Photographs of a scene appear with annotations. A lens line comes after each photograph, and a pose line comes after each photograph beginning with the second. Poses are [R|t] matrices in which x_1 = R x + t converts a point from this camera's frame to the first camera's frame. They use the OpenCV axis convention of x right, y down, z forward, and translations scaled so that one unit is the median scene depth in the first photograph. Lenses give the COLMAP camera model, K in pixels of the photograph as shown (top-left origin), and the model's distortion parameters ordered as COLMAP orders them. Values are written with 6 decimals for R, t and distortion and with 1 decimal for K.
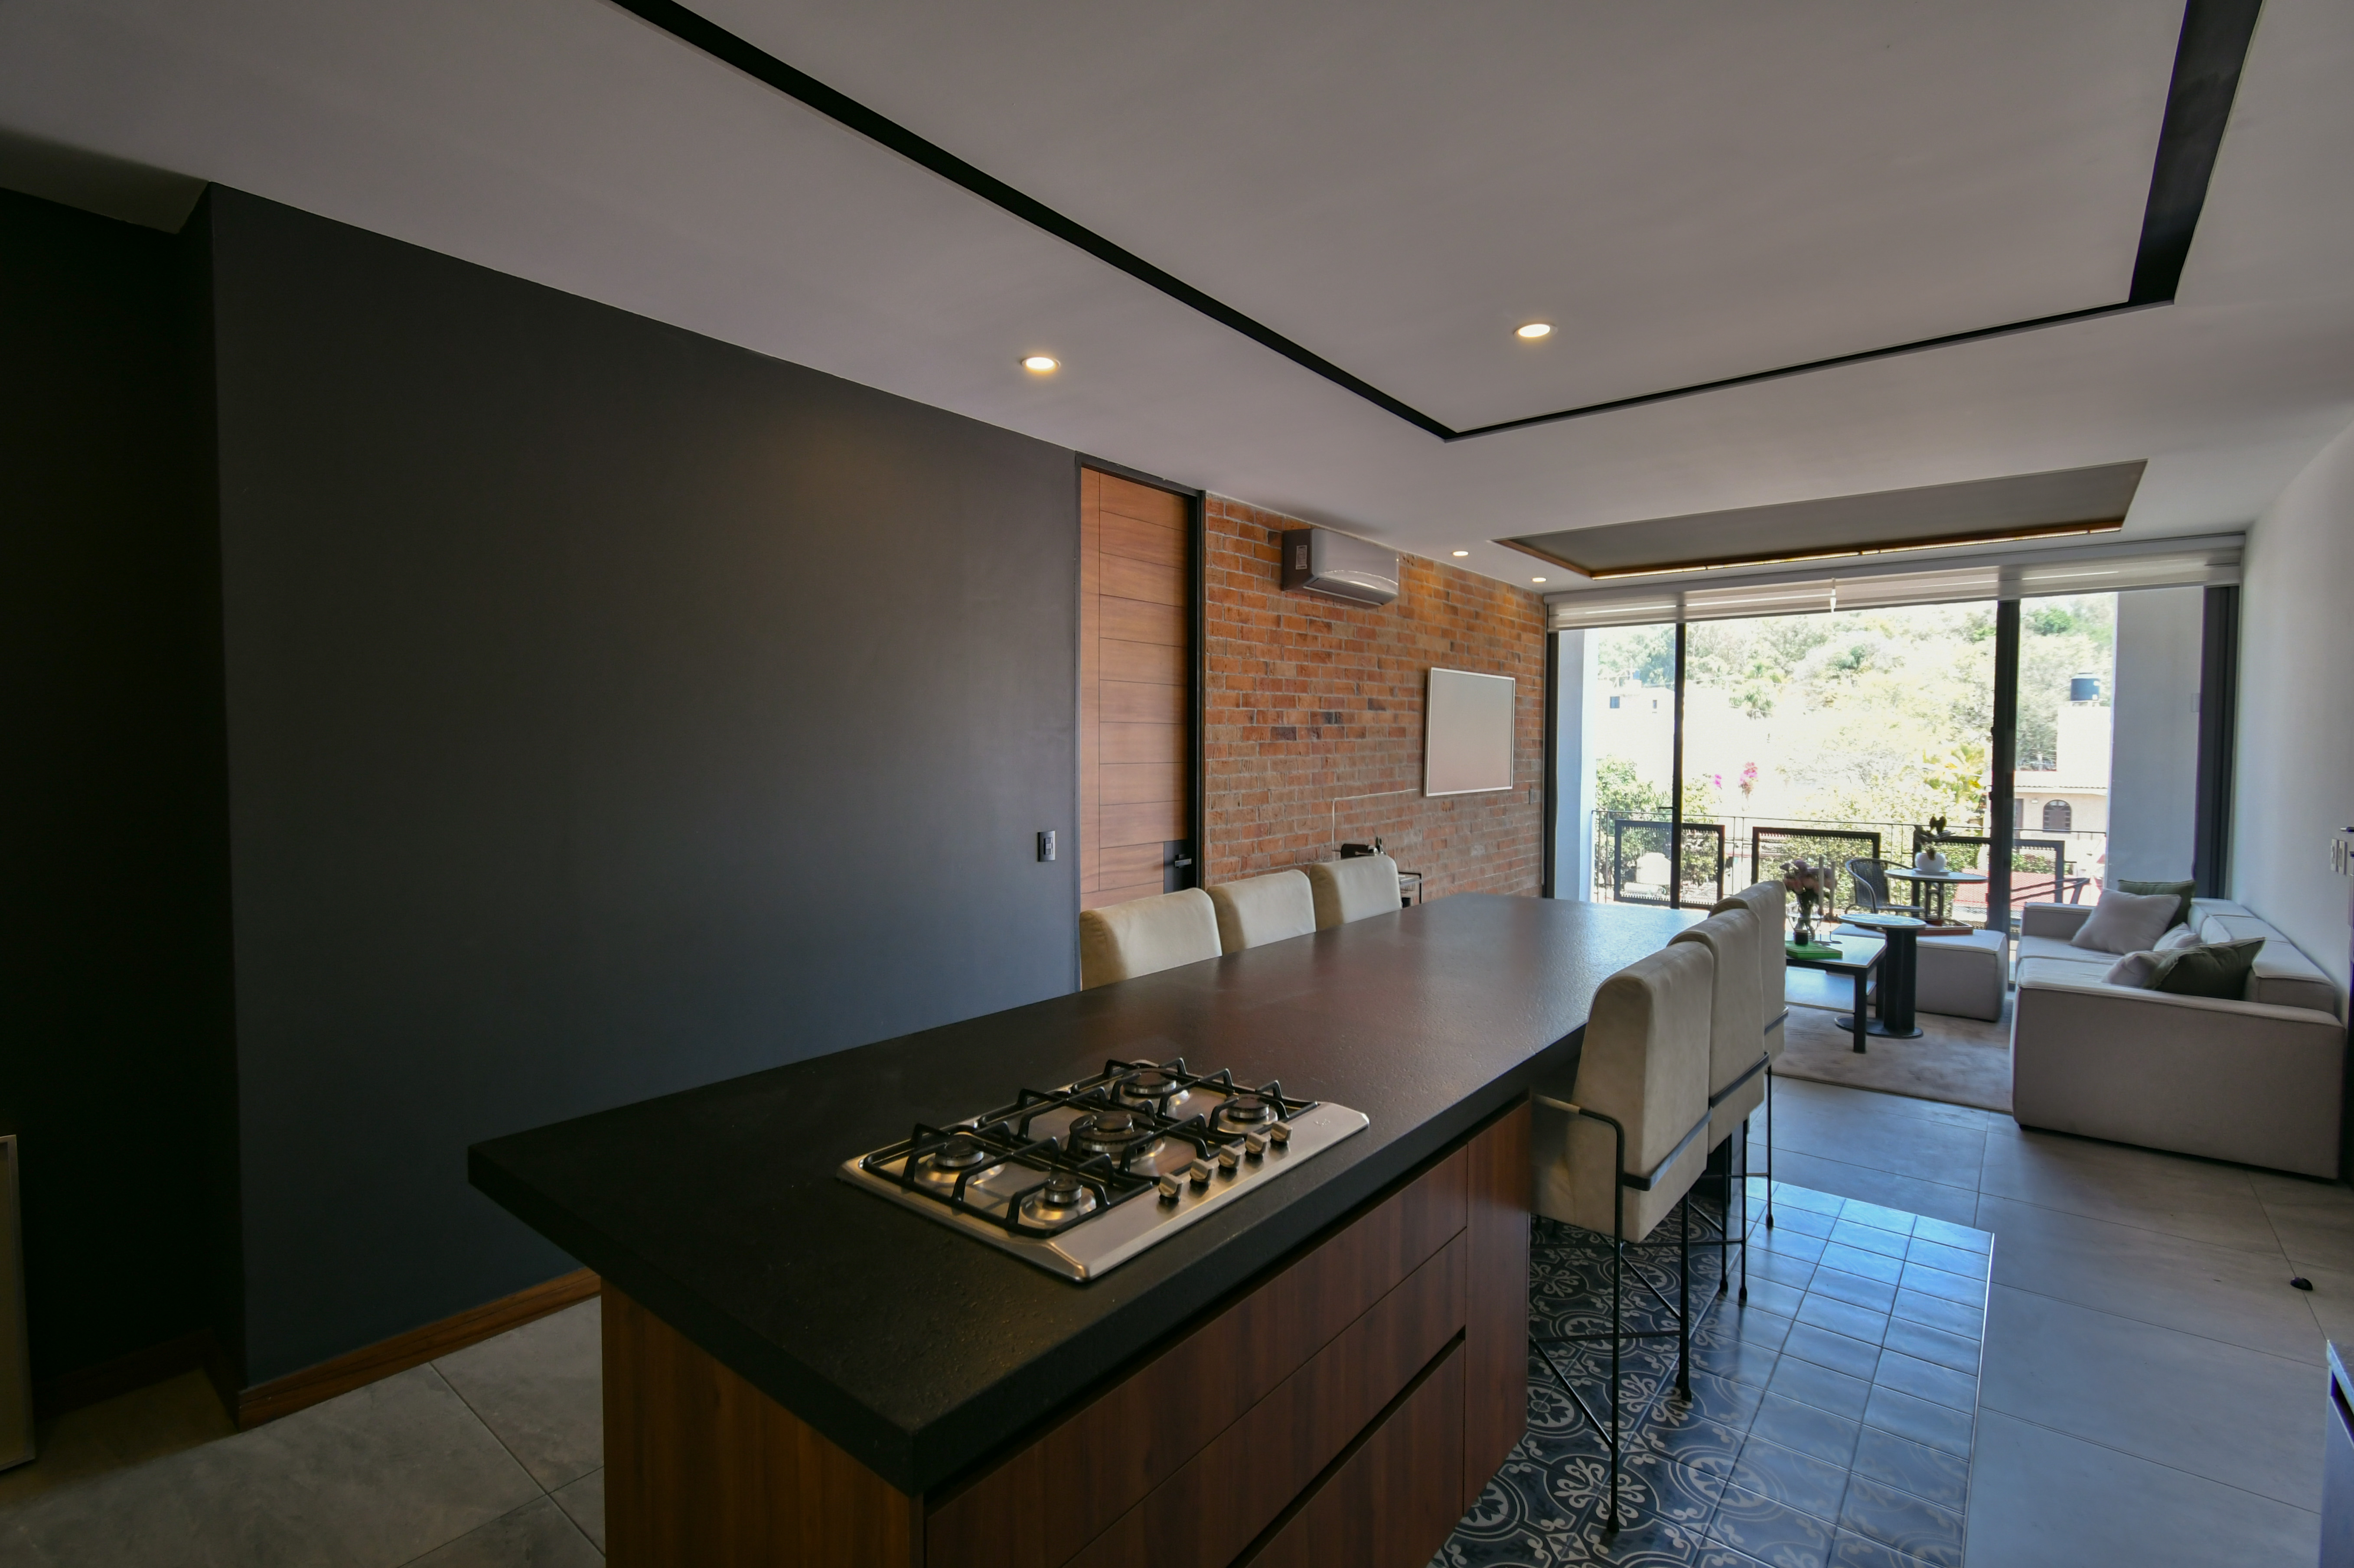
lens RADIAL K [[1054.2, 0, 1177.0], [0, 1054.2, 784.0], [0, 0, 1]] dist [0.003844, -0.001289]
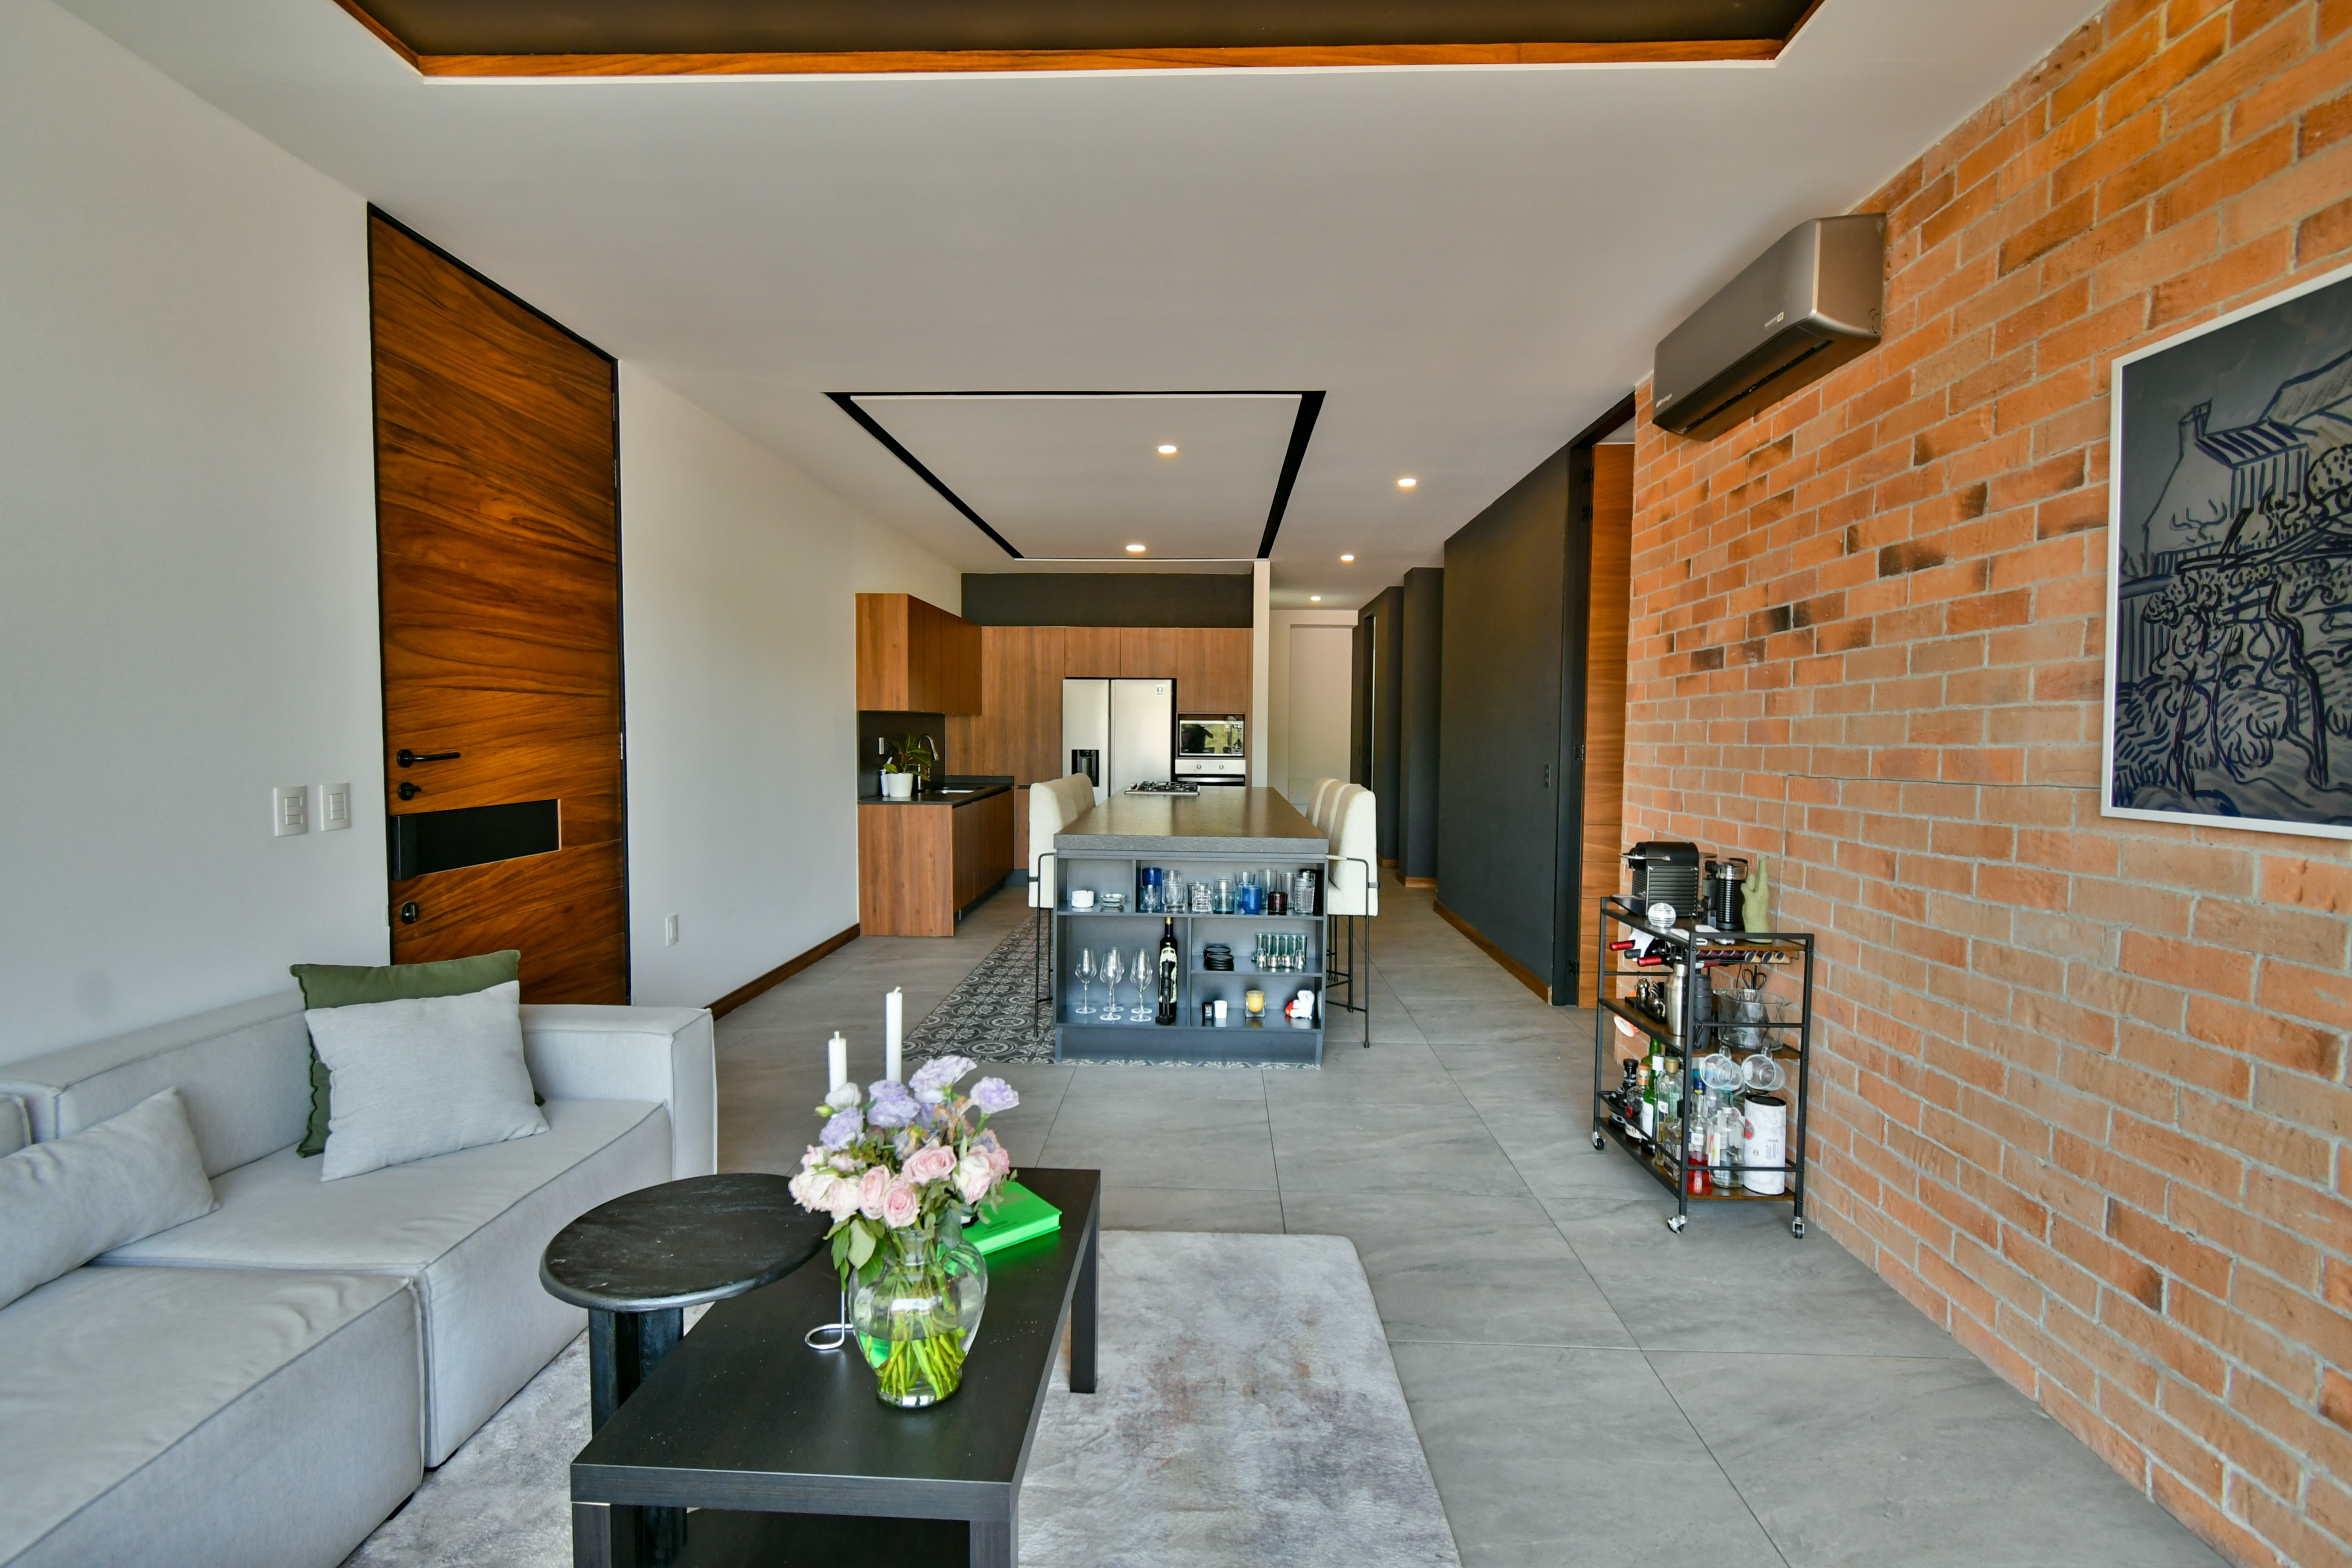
lens RADIAL K [[1038.1, 0, 1178.5], [0, 1038.1, 786.9], [0, 0, 1]] dist [0.001817, -0.001735]
pose [[-0.795209, 0.026682, -0.605748, 0.717639], [-0.030731, 0.995974, 0.084214, -0.013405], [0.605556, 0.085583, -0.791187, 1.260910]]
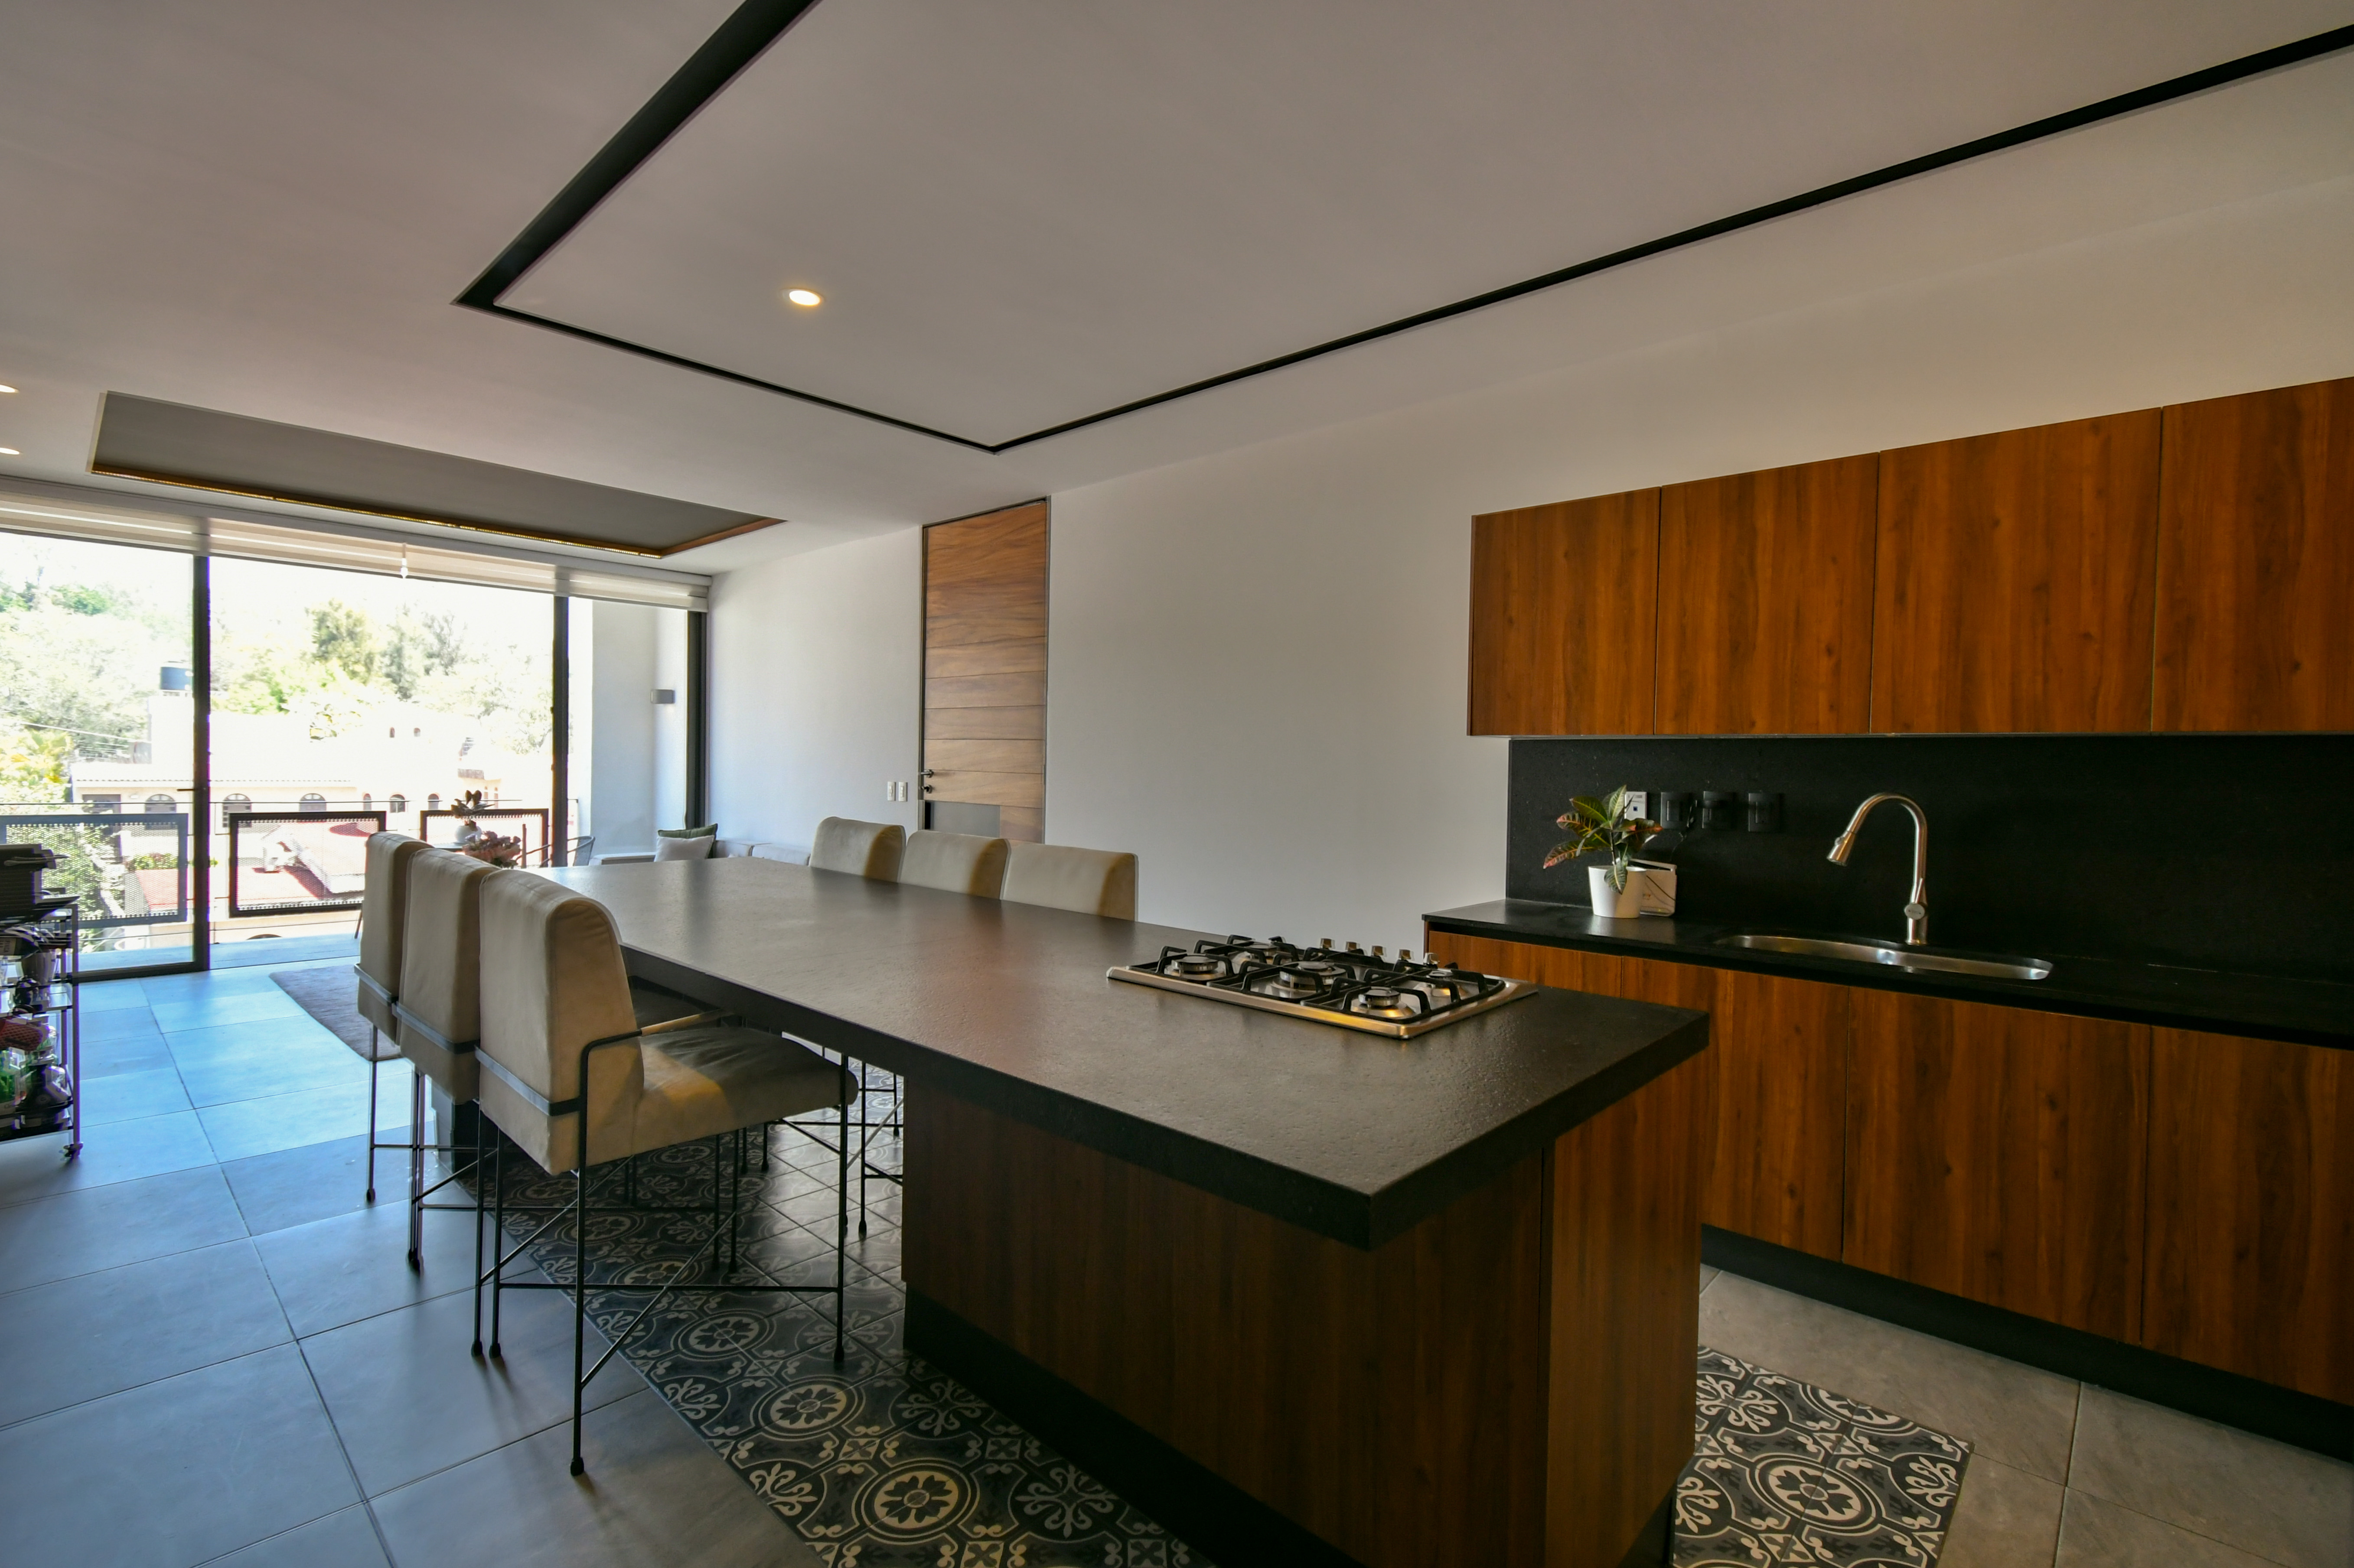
lens RADIAL K [[1054.2, 0, 1177.0], [0, 1054.2, 784.0], [0, 0, 1]] dist [0.003844, -0.001289]
pose [[0.066328, -0.021986, 0.997556, -0.363469], [0.018287, 0.999616, 0.020815, 0.020443], [-0.997630, 0.016862, 0.066705, 0.298526]]
